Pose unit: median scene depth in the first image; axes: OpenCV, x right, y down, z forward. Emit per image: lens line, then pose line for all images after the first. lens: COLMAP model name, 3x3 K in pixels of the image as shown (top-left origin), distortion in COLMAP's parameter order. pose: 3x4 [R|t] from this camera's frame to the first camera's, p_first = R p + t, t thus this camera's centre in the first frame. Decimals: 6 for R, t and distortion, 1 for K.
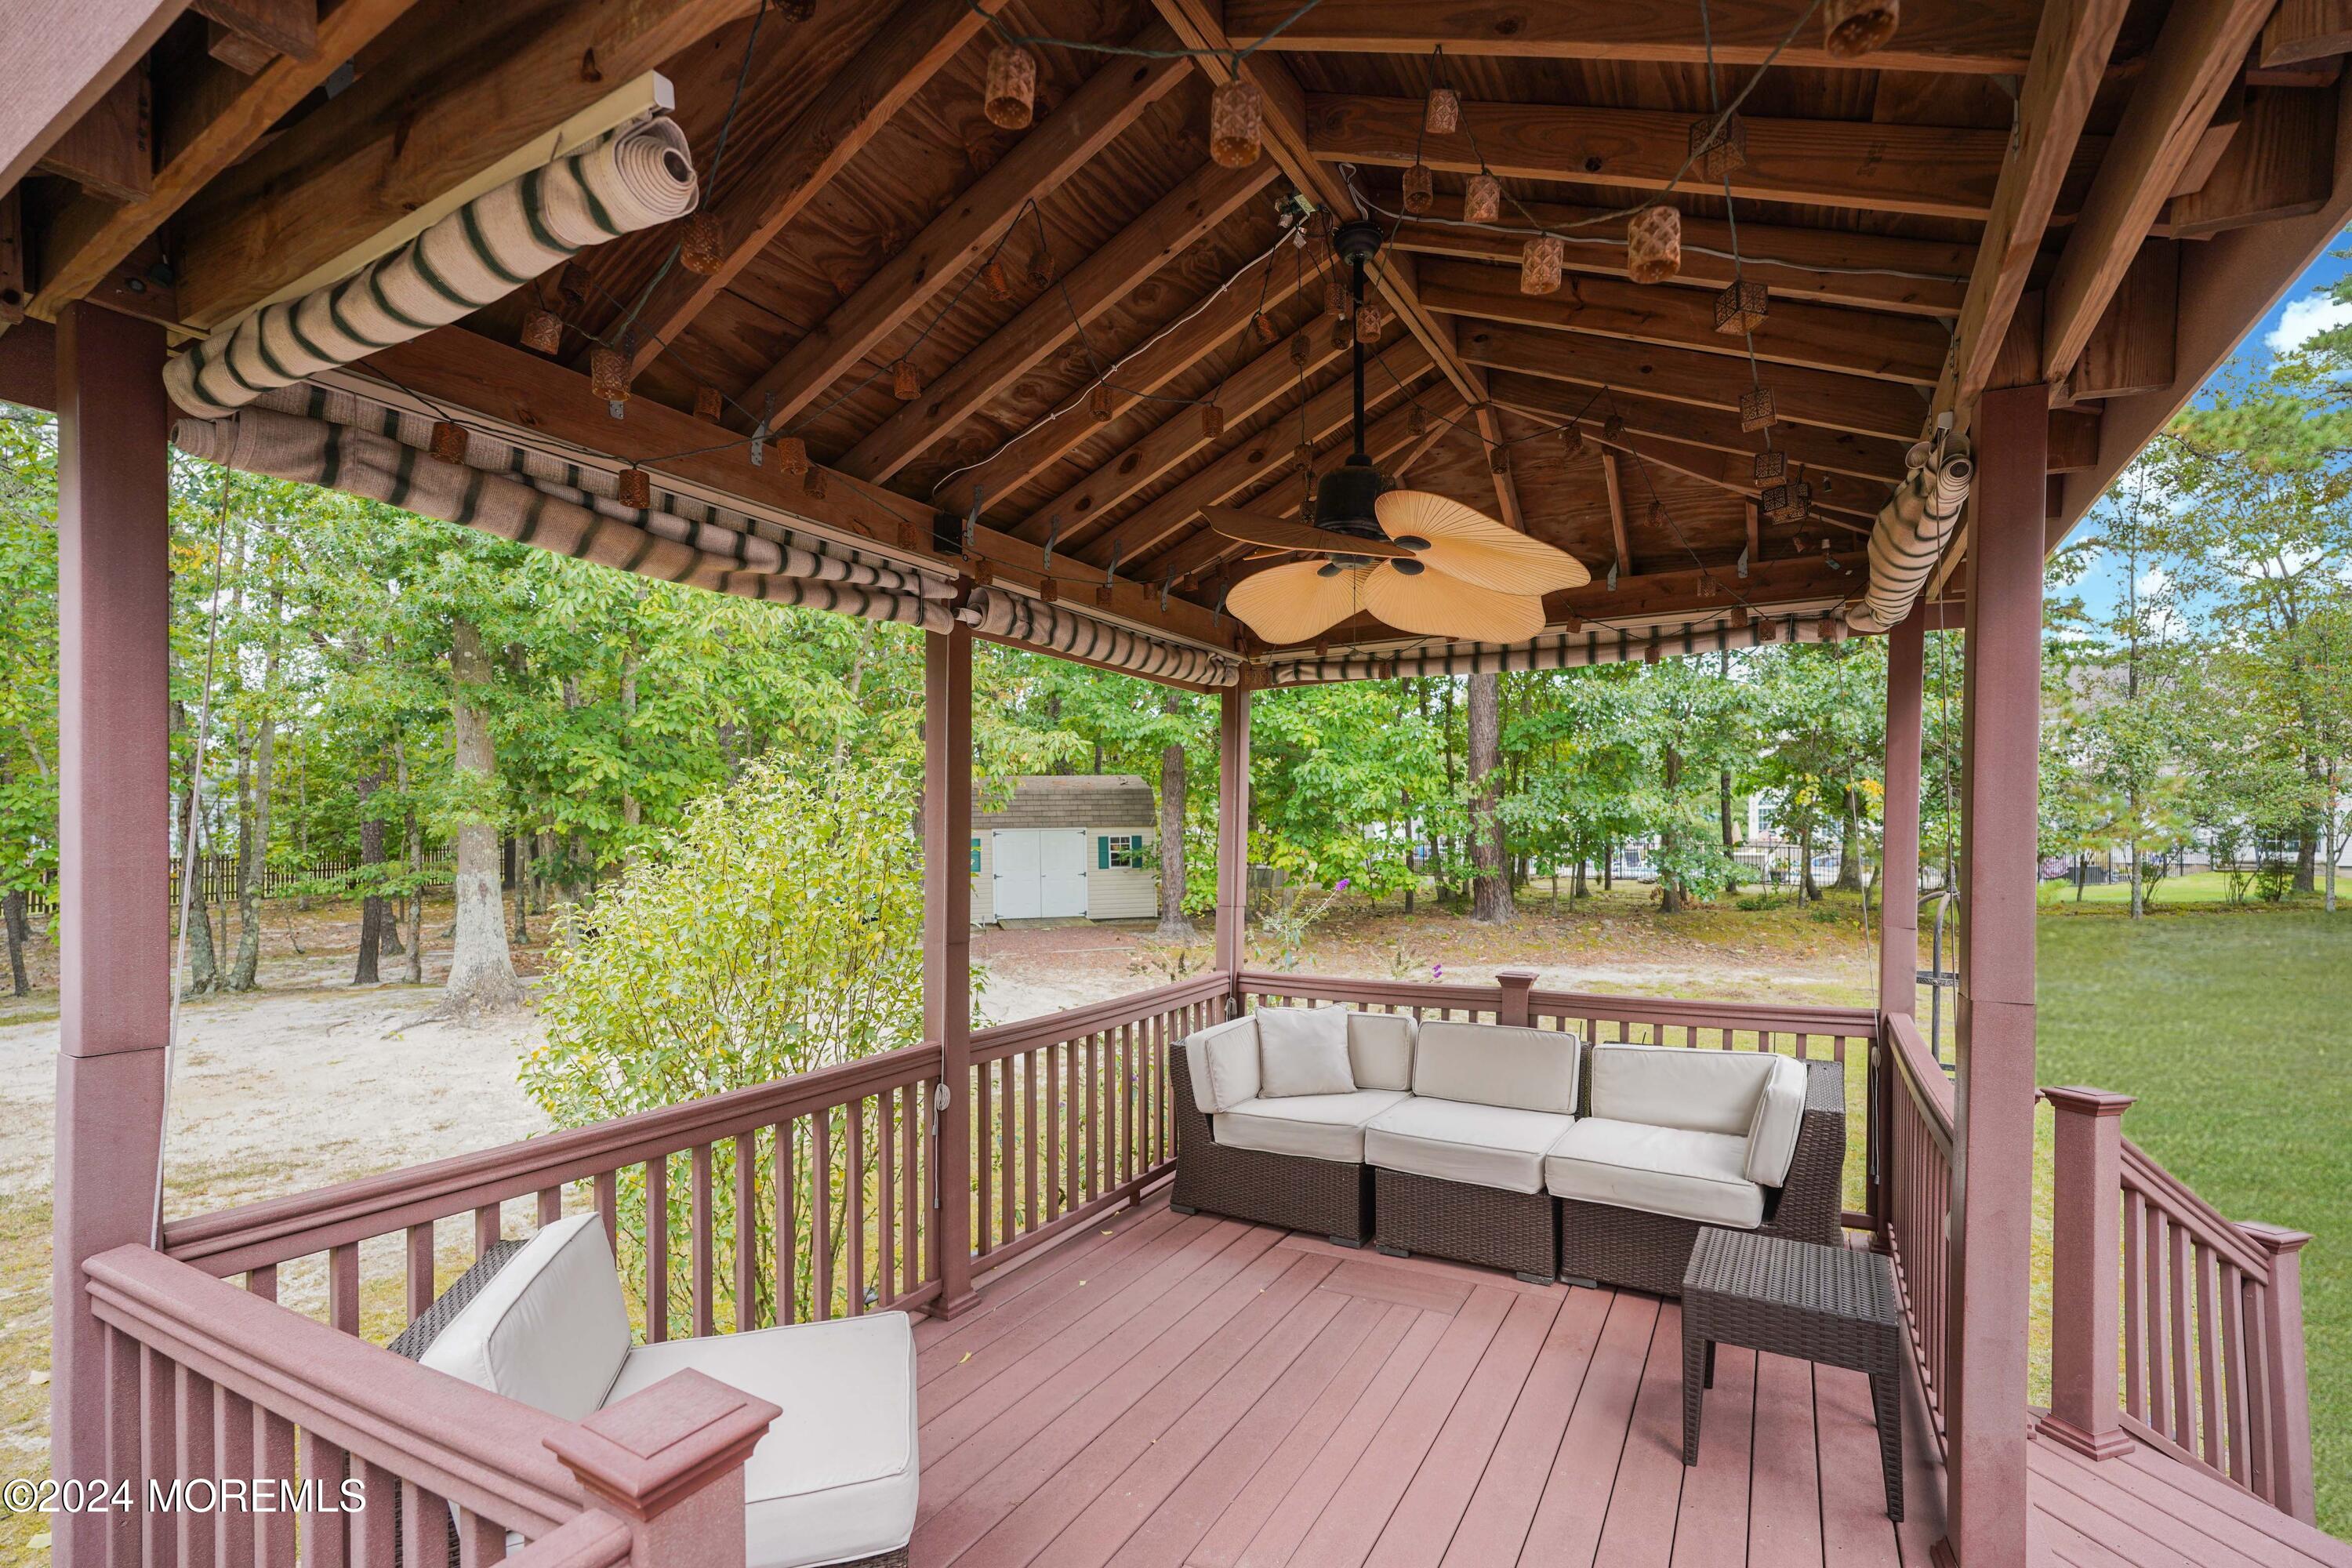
lens RADIAL K [[1071.7, 0, 1146.0], [0, 1071.7, 841.4], [0, 0, 1]] dist [0.002968, 0.000158]
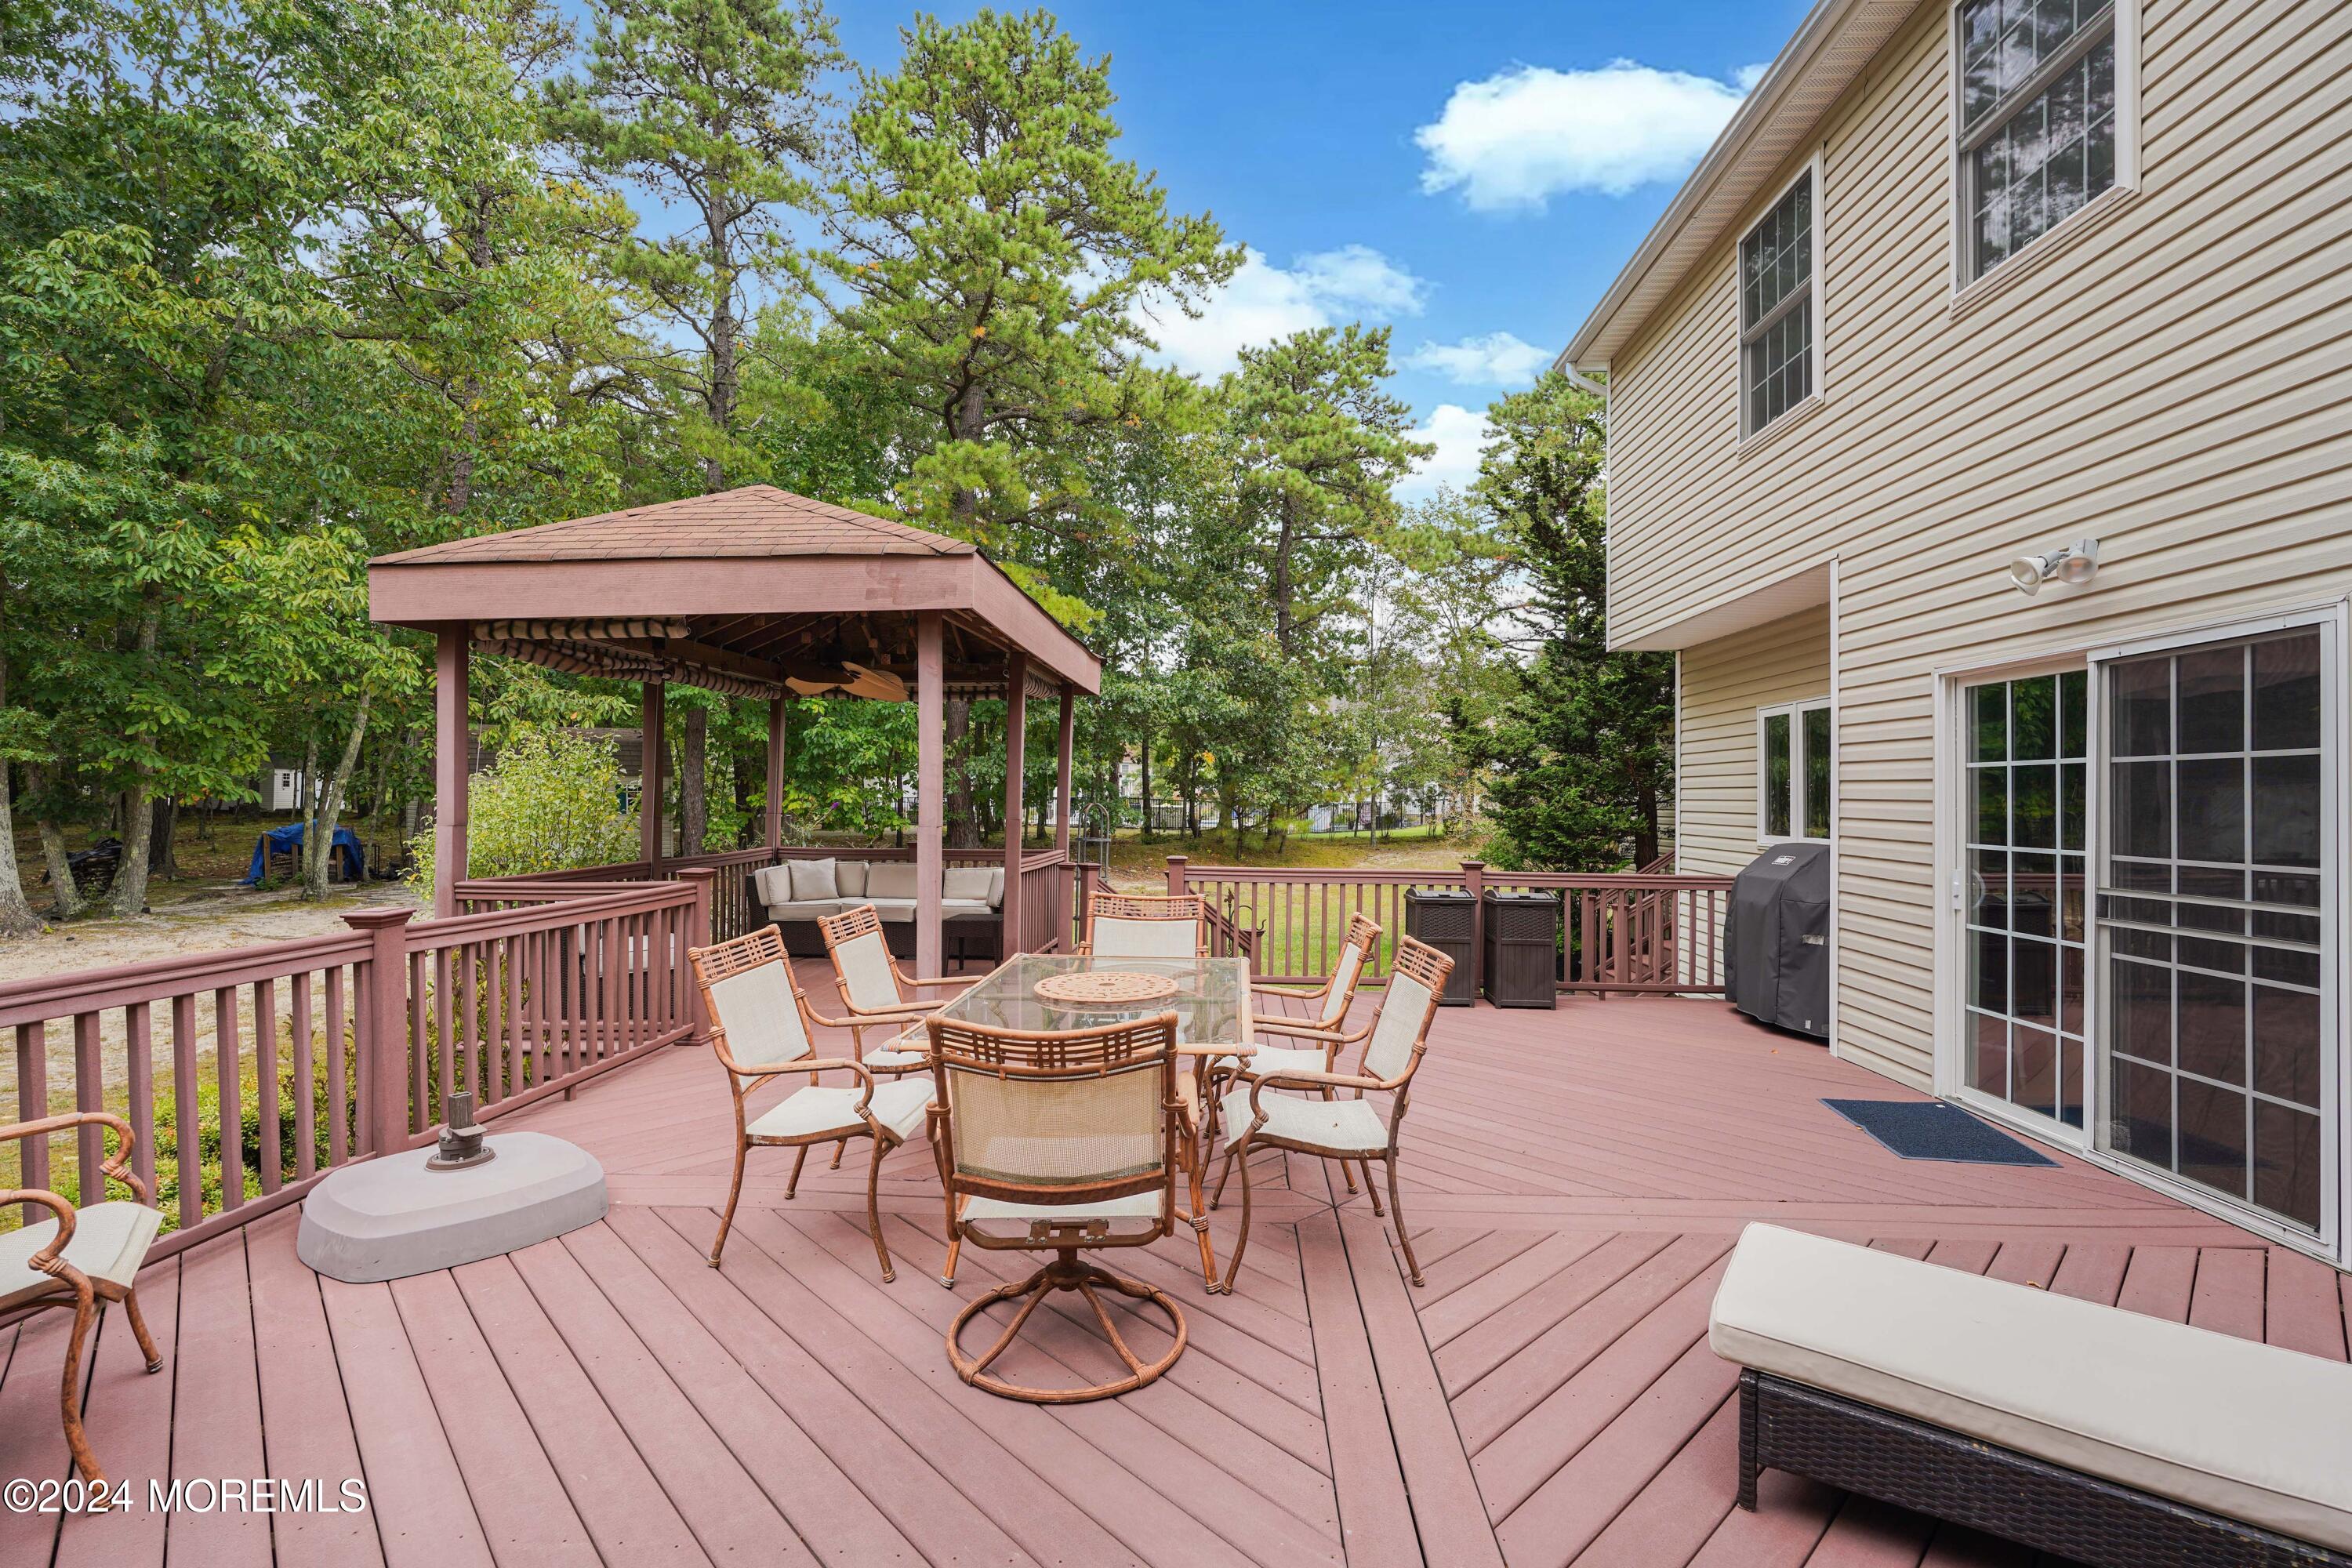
lens RADIAL K [[1071.7, 0, 1176.8], [0, 1071.7, 800.1], [0, 0, 1]] dist [0.002968, 0.000158]
pose [[0.888266, 0.007980, 0.459261, -0.050879], [-0.007548, 0.999968, -0.002775, 0.013255], [-0.459268, -0.001002, 0.888297, -0.326407]]
